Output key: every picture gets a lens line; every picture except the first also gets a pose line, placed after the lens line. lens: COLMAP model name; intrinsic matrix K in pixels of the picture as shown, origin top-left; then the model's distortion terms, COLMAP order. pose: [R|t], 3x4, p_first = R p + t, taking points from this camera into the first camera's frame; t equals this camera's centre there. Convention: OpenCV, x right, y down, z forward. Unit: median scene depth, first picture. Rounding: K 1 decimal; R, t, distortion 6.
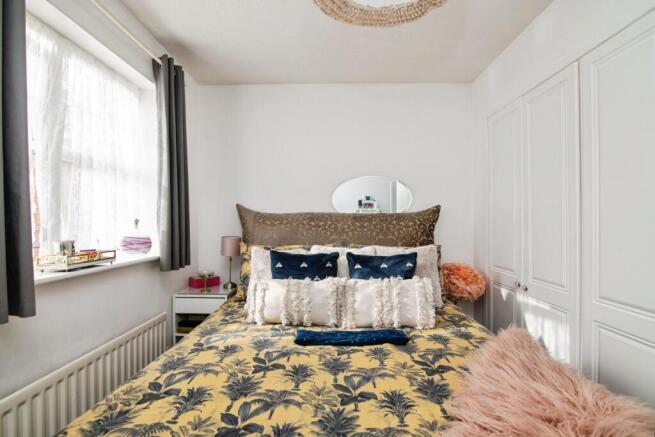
lens RADIAL K [[300.0, 0, 328.7], [0, 300.0, 221.6], [0, 0, 1]] dist [-0.020674, 0.001054]
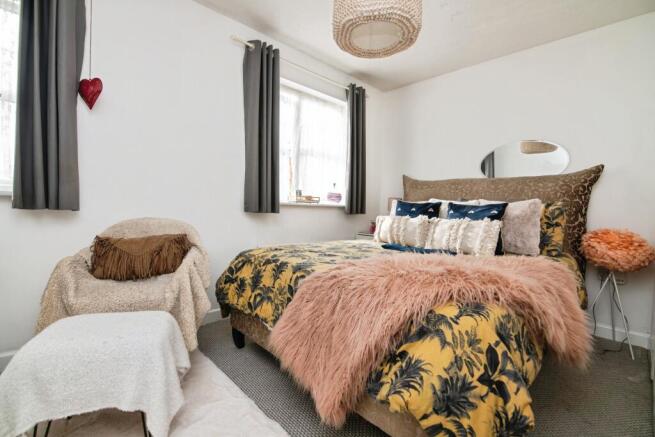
lens RADIAL K [[300.0, 0, 327.1], [0, 300.0, 217.0], [0, 0, 1]] dist [-0.020674, 0.001054]
pose [[0.696179, 0.045952, -0.716396, 0.616561], [-0.031398, 0.998943, 0.033563, 0.137863], [0.717181, -0.000872, 0.696886, -0.272279]]
